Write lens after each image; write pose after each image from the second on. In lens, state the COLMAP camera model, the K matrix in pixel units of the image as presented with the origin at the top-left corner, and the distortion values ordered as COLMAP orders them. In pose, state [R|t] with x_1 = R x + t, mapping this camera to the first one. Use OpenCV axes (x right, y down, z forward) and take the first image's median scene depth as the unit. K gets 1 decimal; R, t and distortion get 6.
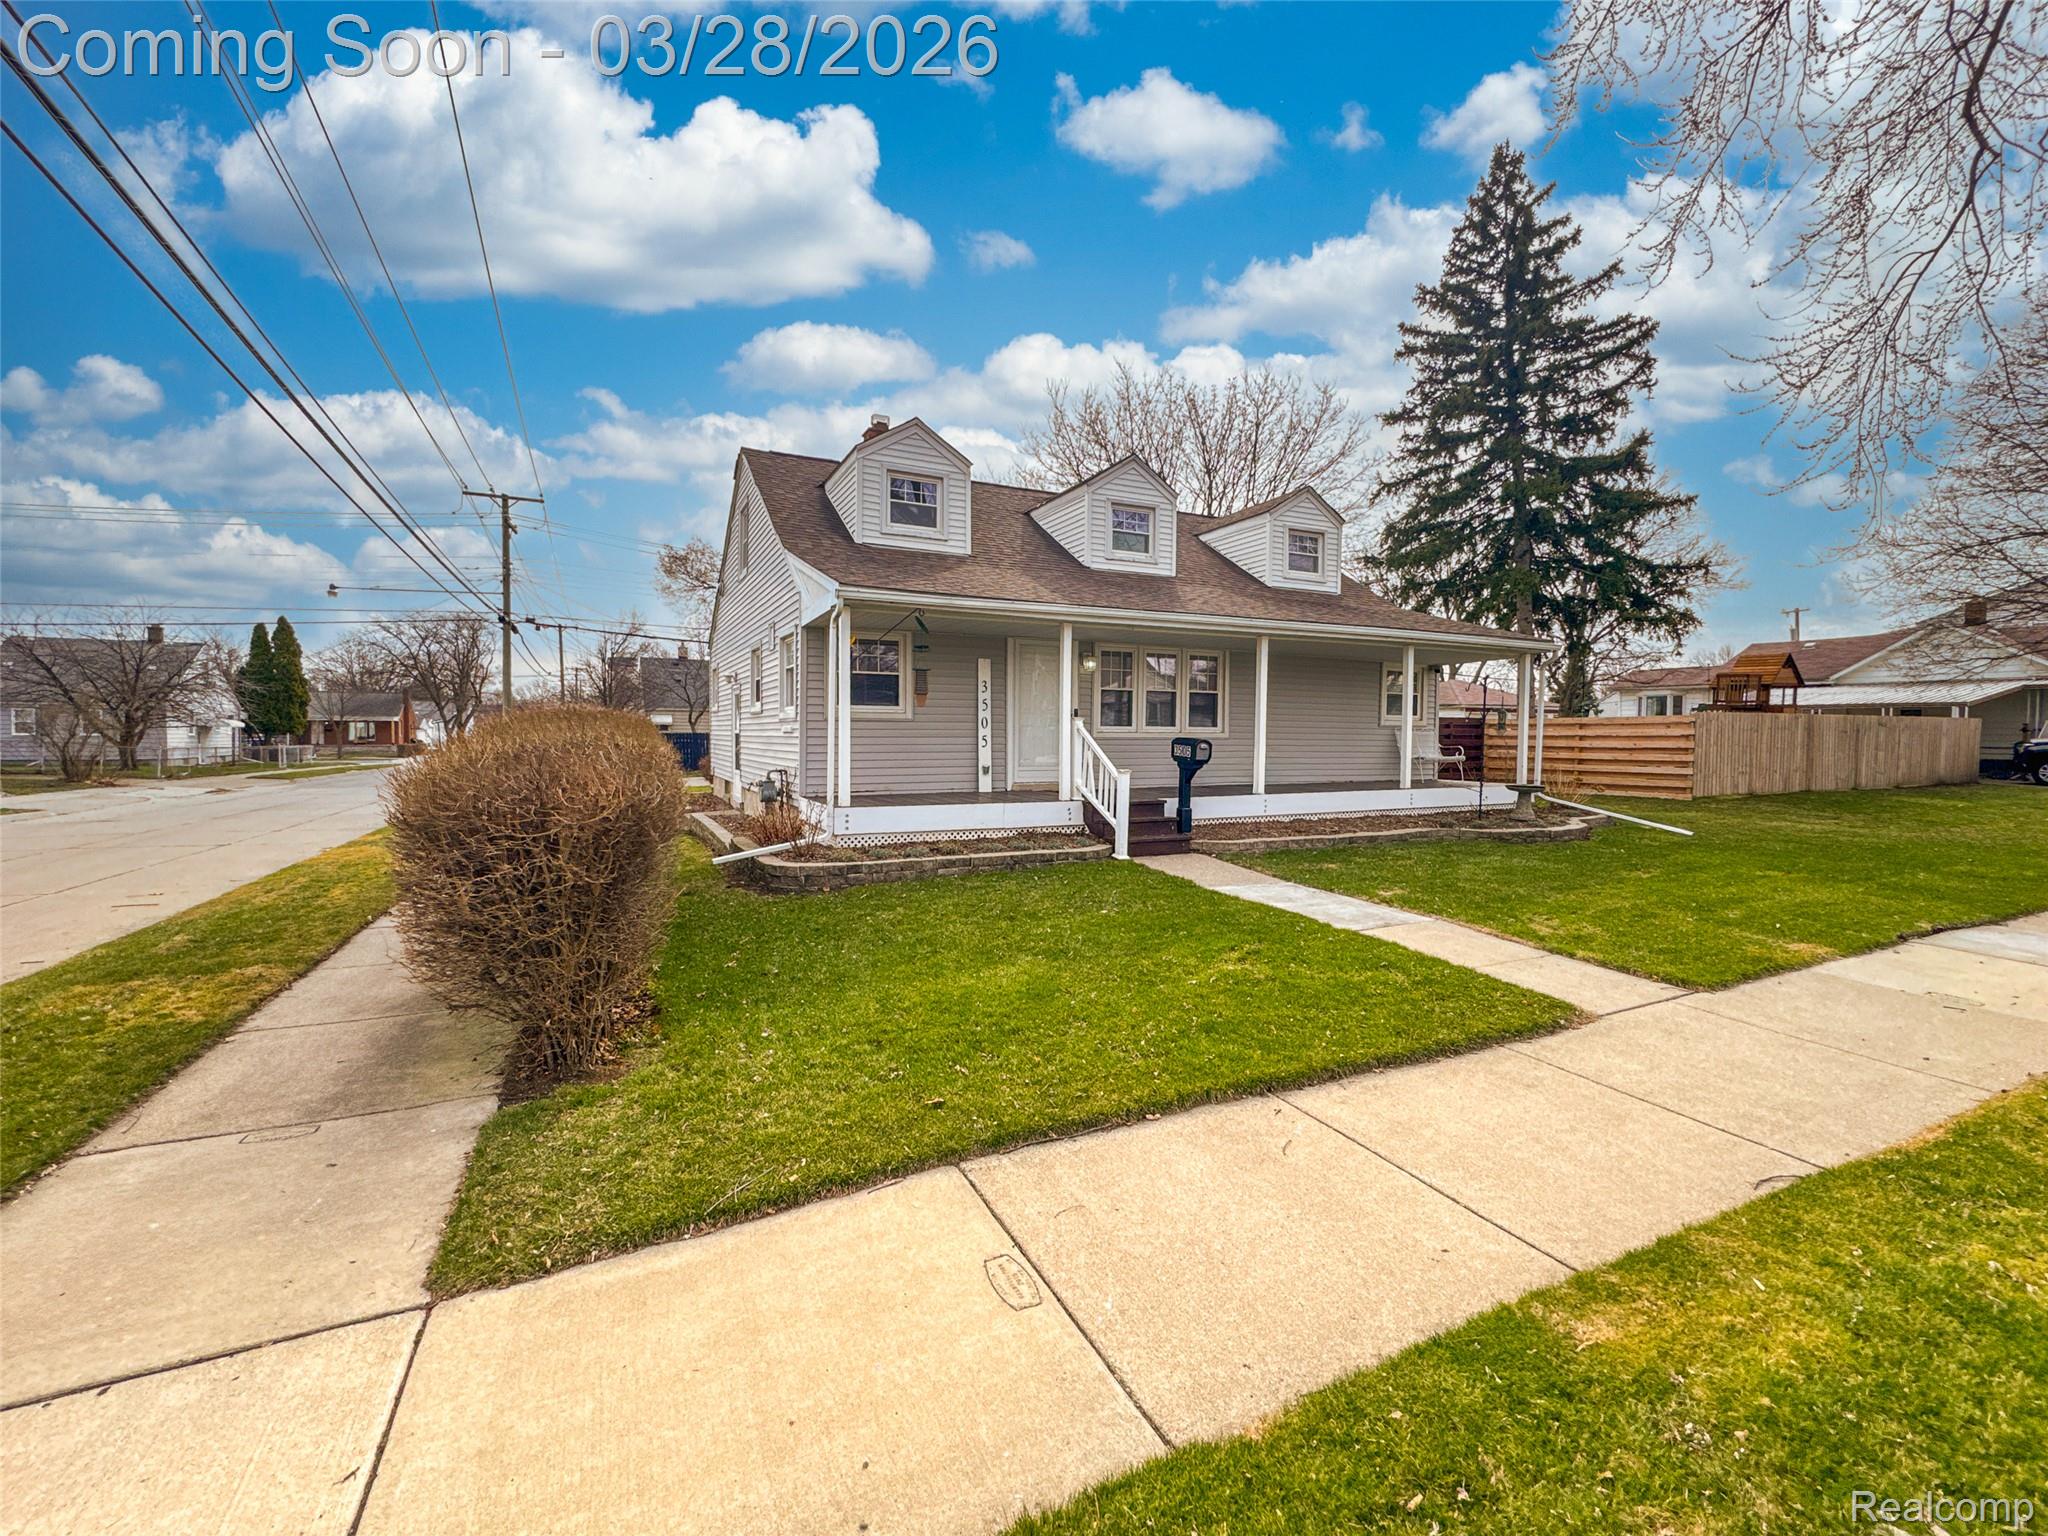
lens RADIAL K [[866.3, 0, 1066.7], [0, 866.3, 728.1], [0, 0, 1]] dist [-0.001175, -0.000950]
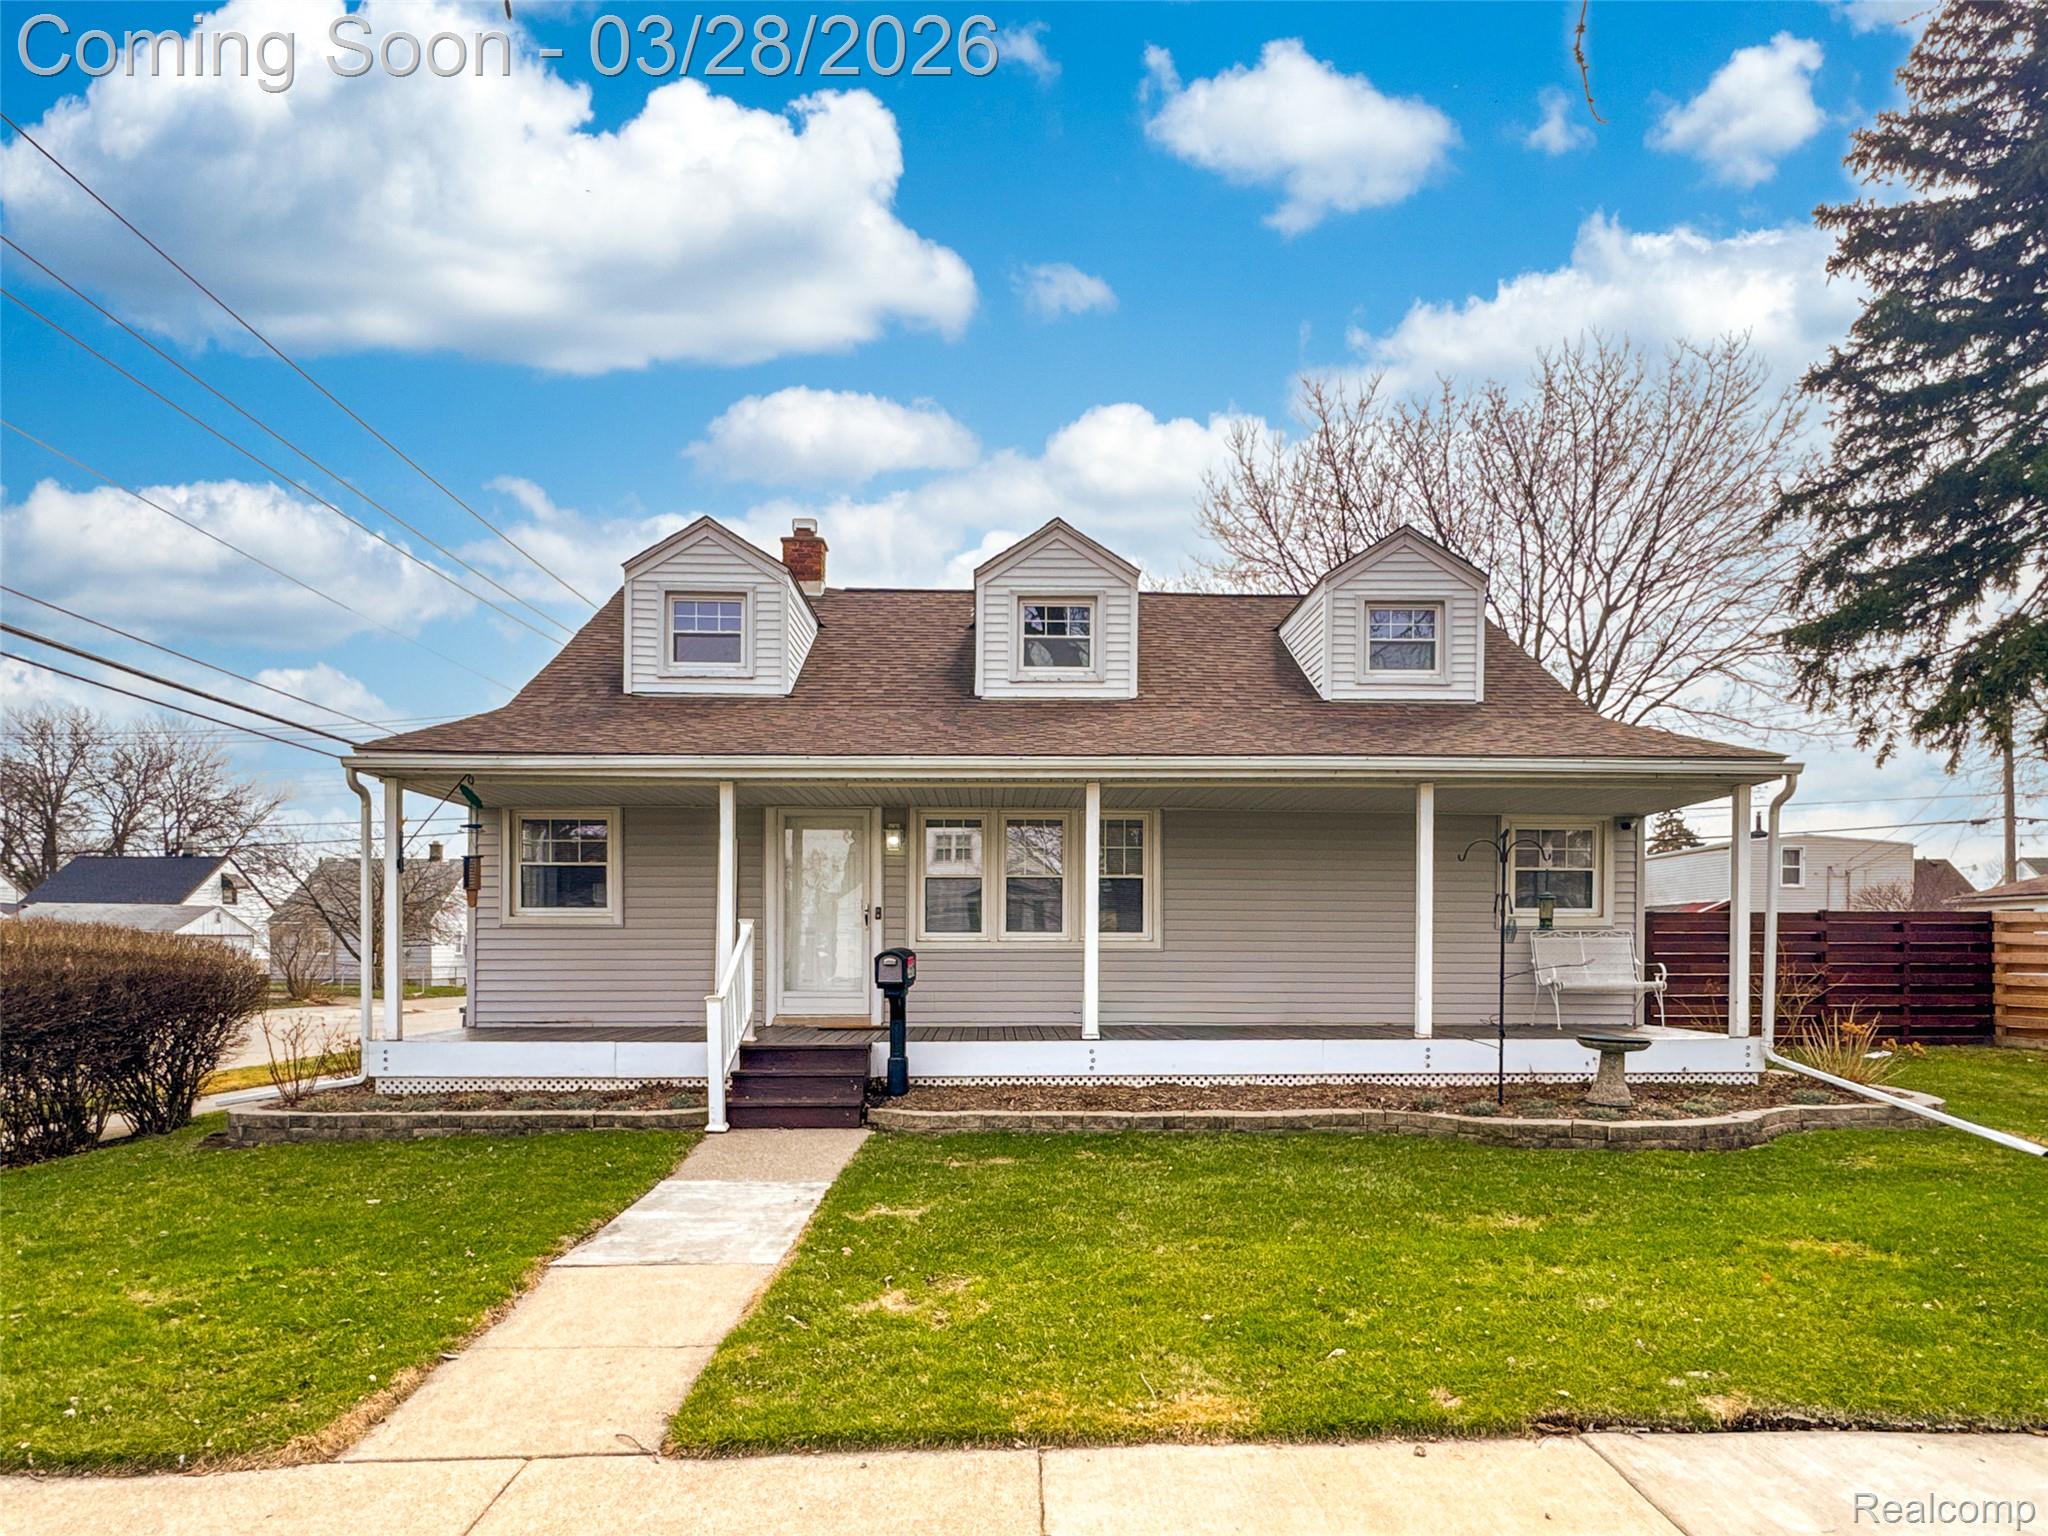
lens RADIAL K [[1194.7, 0, 1095.6], [0, 1194.7, 933.4], [0, 0, 1]] dist [-0.000444, -0.002329]
pose [[0.911537, -0.010952, -0.411072, 0.487070], [0.007925, 0.999927, -0.009067, 0.007117], [0.411142, 0.005007, 0.911558, 0.193046]]
